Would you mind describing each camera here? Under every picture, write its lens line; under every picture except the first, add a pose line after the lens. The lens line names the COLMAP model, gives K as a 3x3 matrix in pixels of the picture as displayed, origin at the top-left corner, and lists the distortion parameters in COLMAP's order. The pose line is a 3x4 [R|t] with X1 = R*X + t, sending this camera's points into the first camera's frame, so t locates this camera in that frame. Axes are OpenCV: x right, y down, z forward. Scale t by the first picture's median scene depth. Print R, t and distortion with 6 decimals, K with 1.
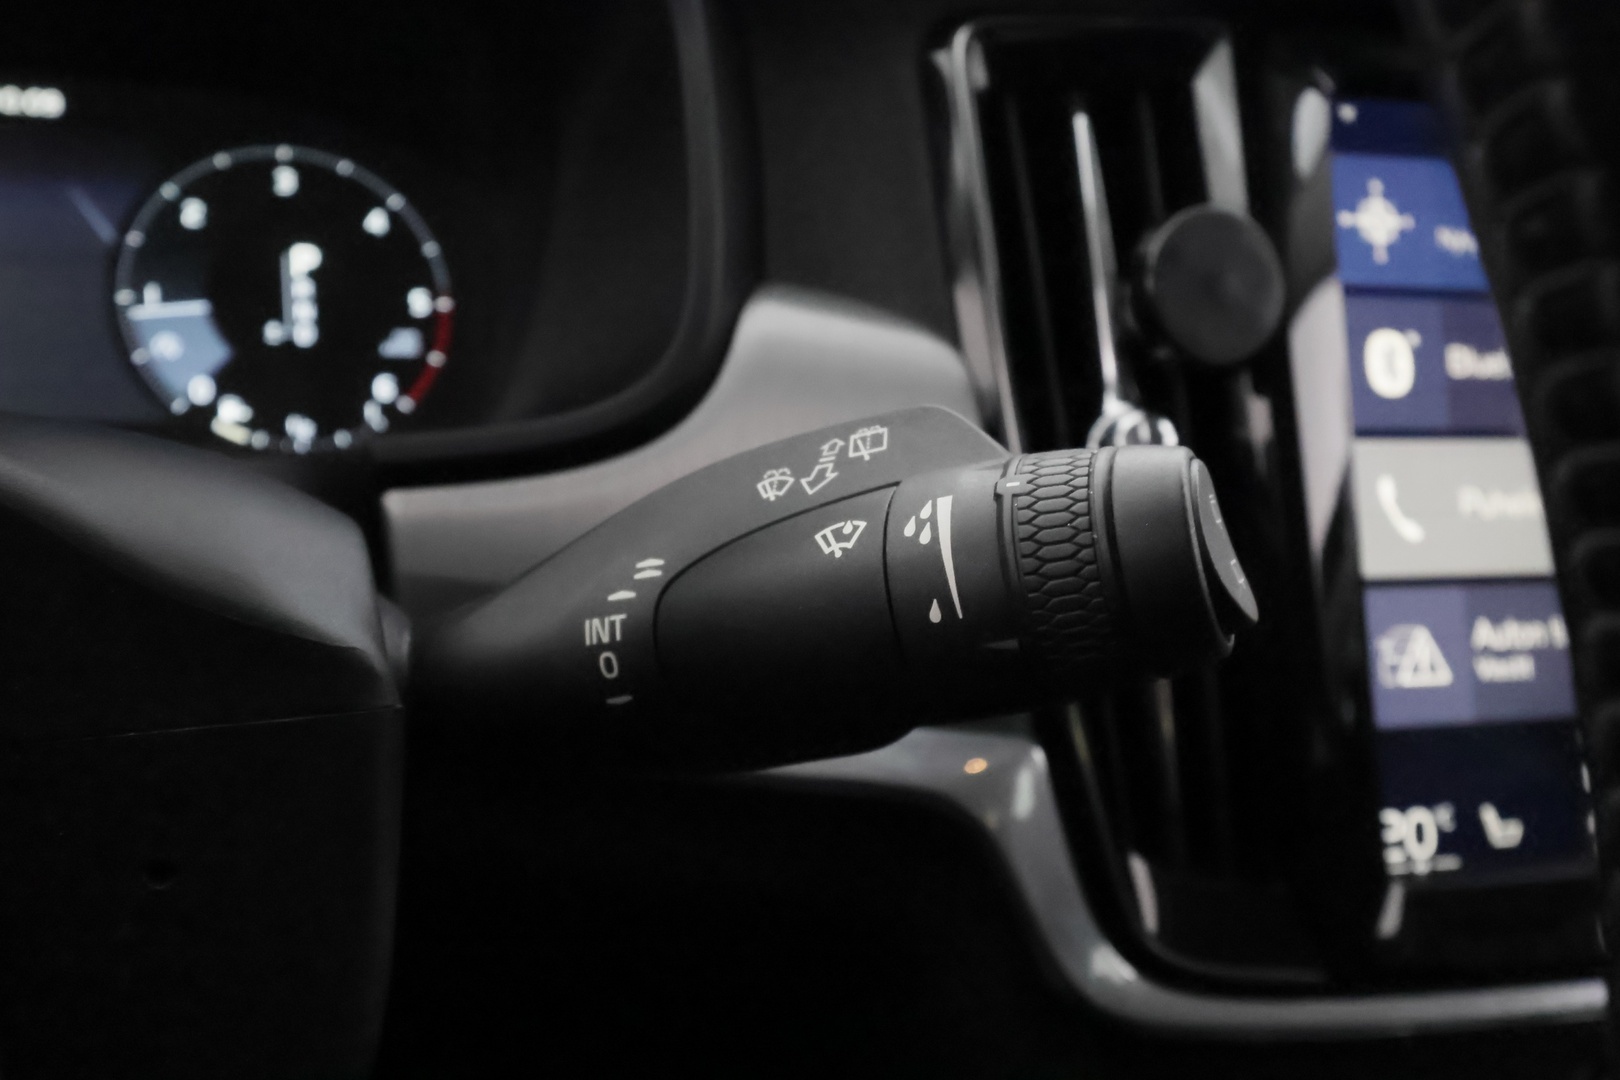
lens RADIAL K [[1213.6, 0, 810.0], [0, 1213.6, 540.0], [0, 0, 1]] dist [0.000362, -0.000152]
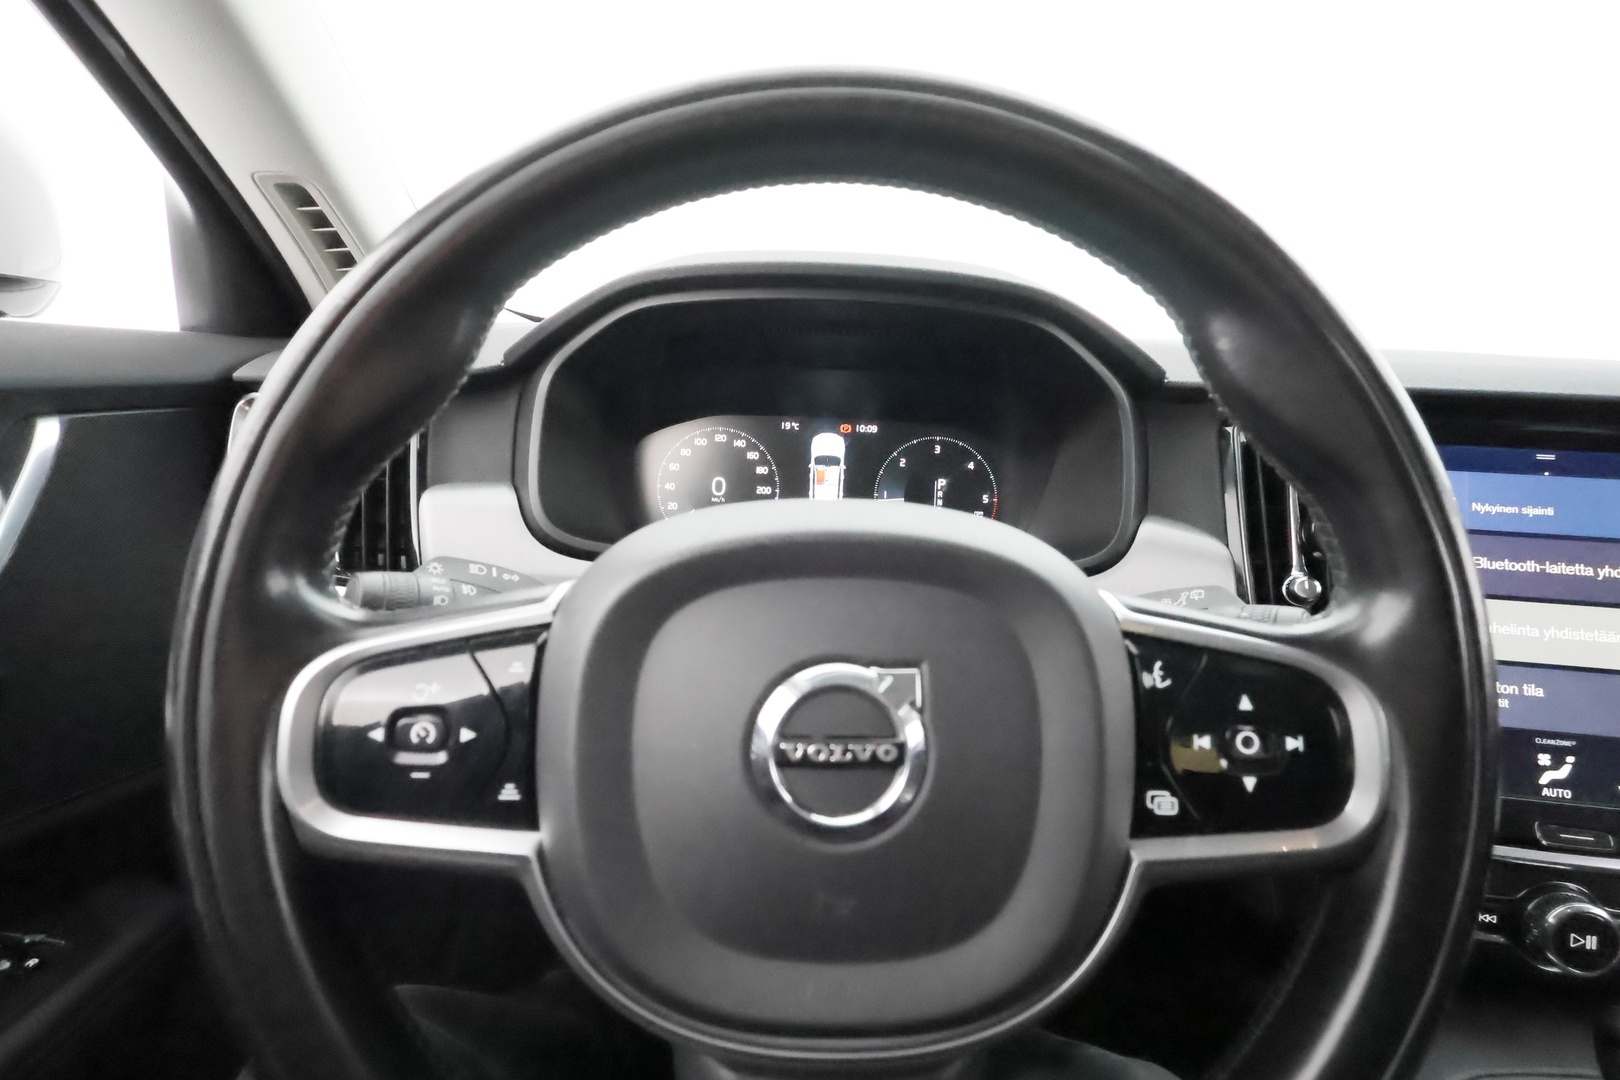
lens RADIAL K [[738.5, 0, 810.0], [0, 738.5, 540.0], [0, 0, 1]] dist [0.001809, 0.001025]
pose [[0.930596, 0.072866, -0.358723, -0.130534], [-0.085751, 0.996113, -0.020119, -0.057003], [0.355863, 0.049483, 0.933227, -0.736257]]
